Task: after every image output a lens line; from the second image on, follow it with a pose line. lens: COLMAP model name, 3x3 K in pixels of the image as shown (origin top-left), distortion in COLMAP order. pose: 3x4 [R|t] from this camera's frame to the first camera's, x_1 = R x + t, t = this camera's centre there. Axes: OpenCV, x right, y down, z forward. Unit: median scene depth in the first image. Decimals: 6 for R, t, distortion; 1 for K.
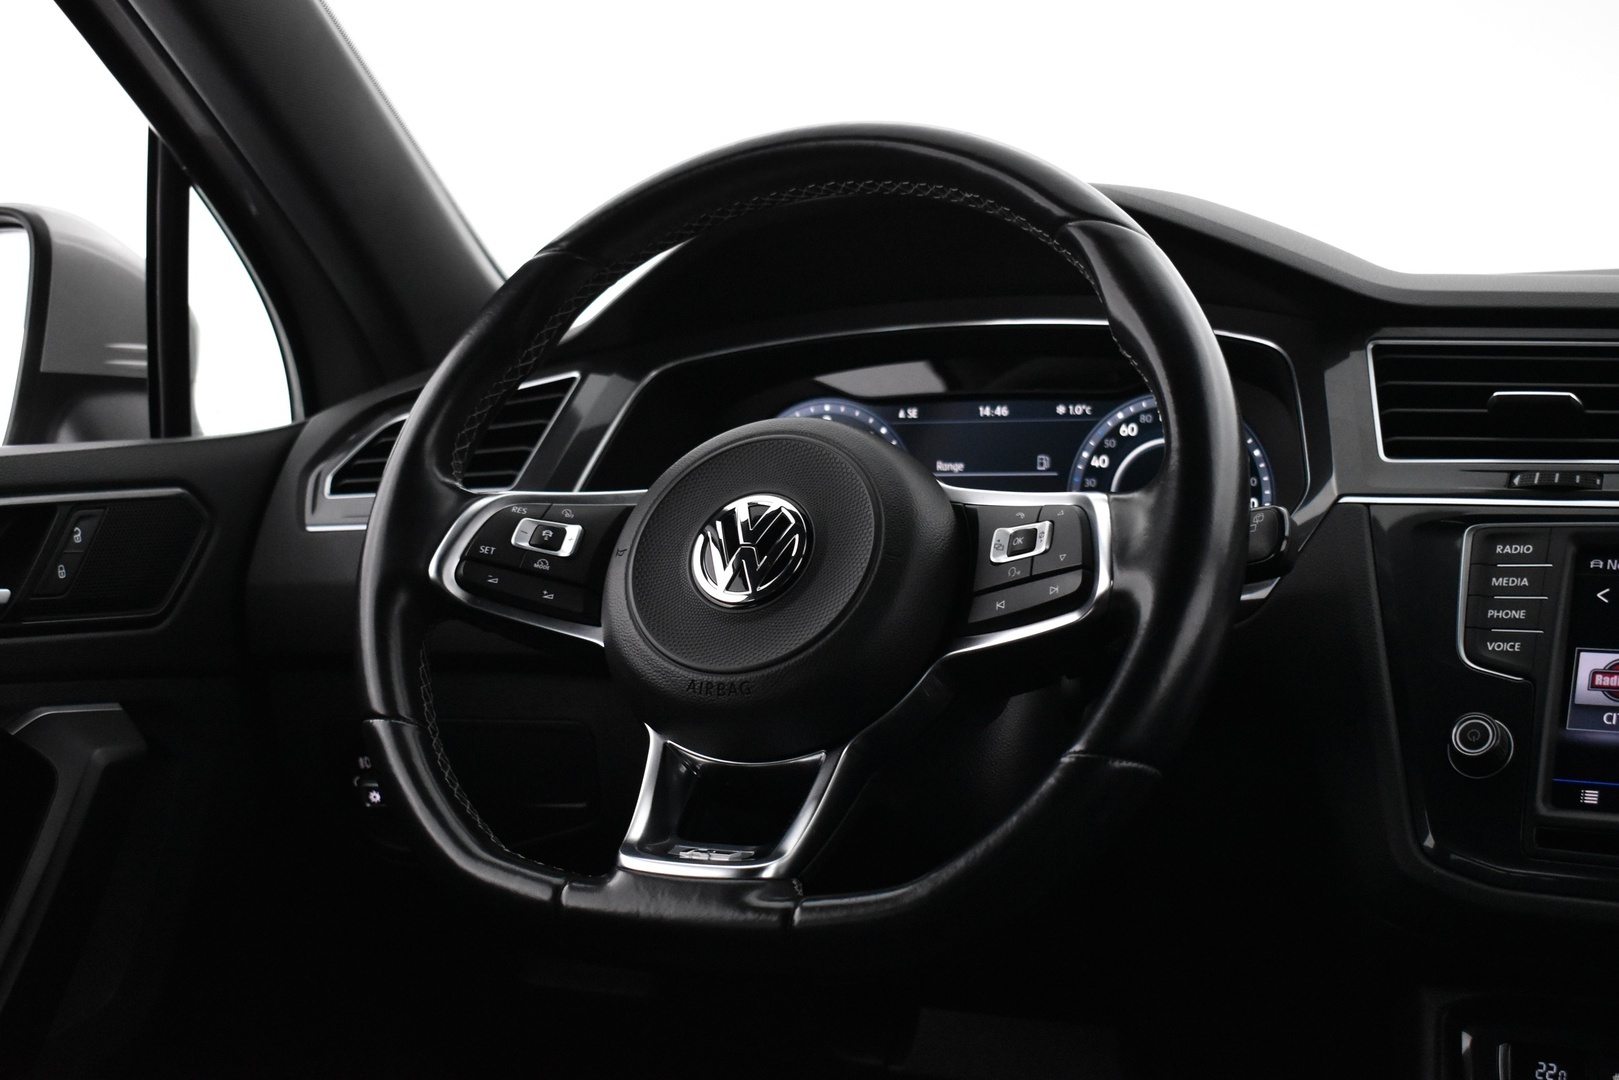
lens RADIAL K [[2189.4, 0, 819.8], [0, 2189.4, 544.0], [0, 0, 1]] dist [-0.024643, 0.000000]
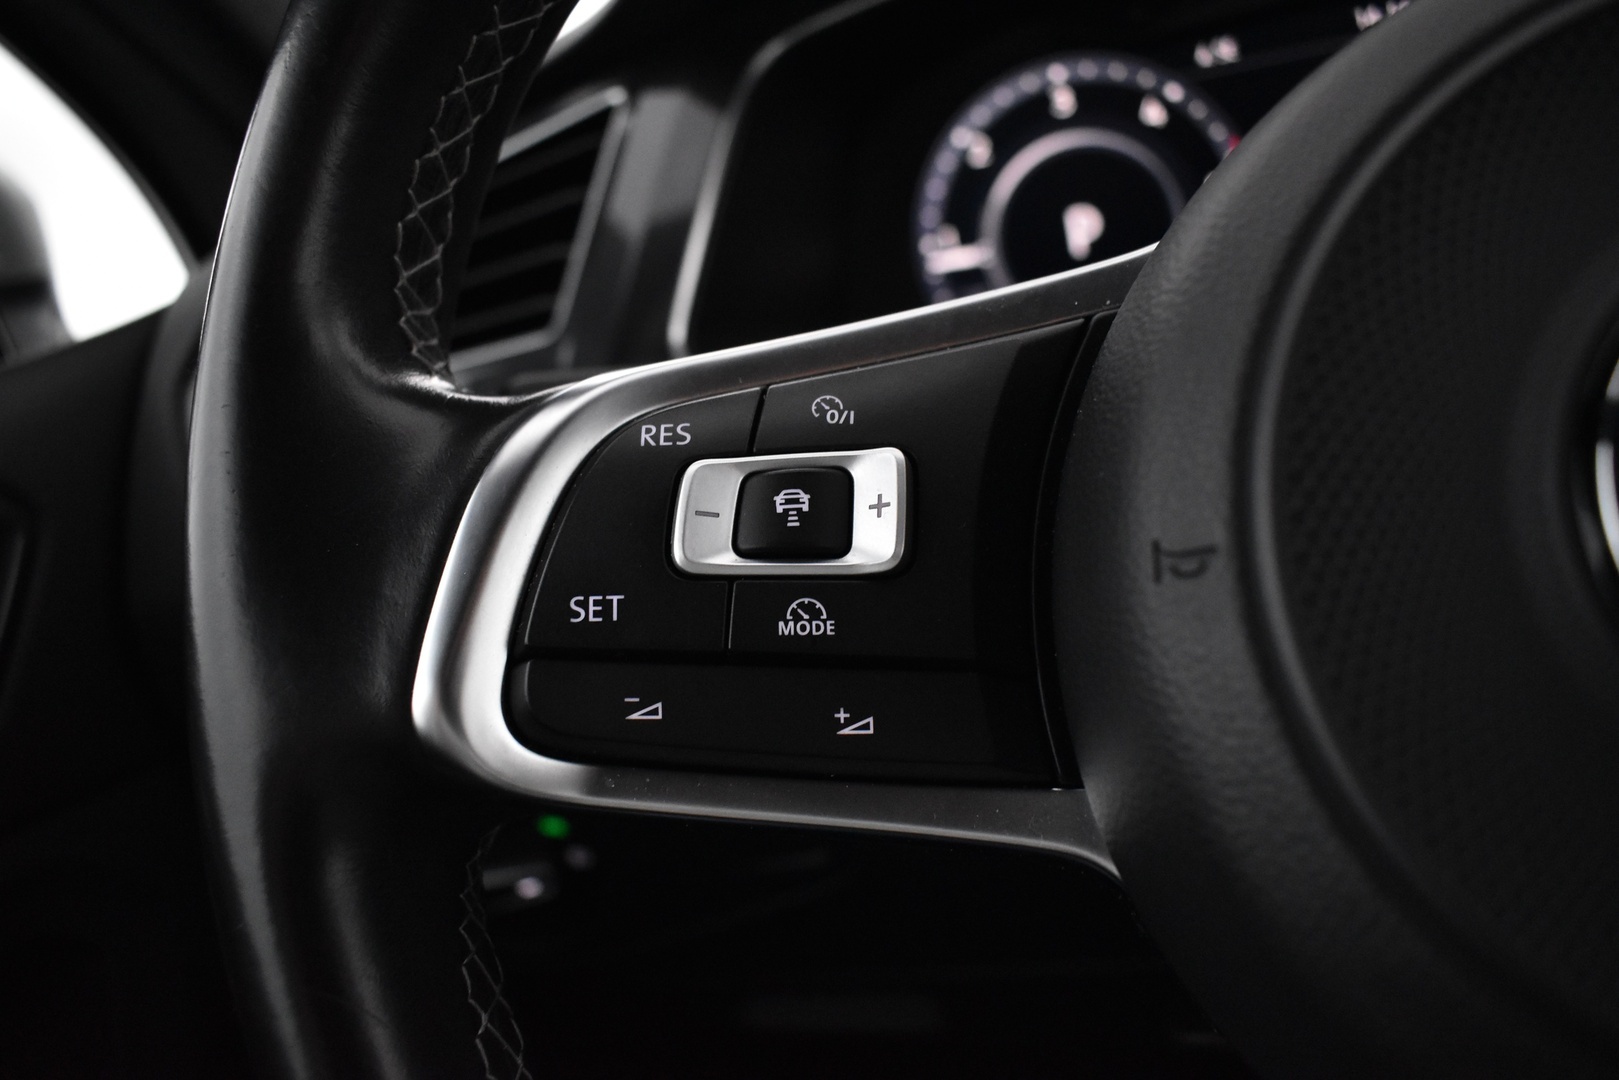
lens RADIAL K [[1255.3, 0, 803.0], [0, 1255.3, 535.8], [0, 0, 1]] dist [-0.105772, 0.009955]
pose [[0.973836, -0.220294, 0.055793, -0.142210], [0.202851, 0.953348, 0.223560, -0.038826], [-0.102439, -0.206393, 0.973092, 0.900466]]
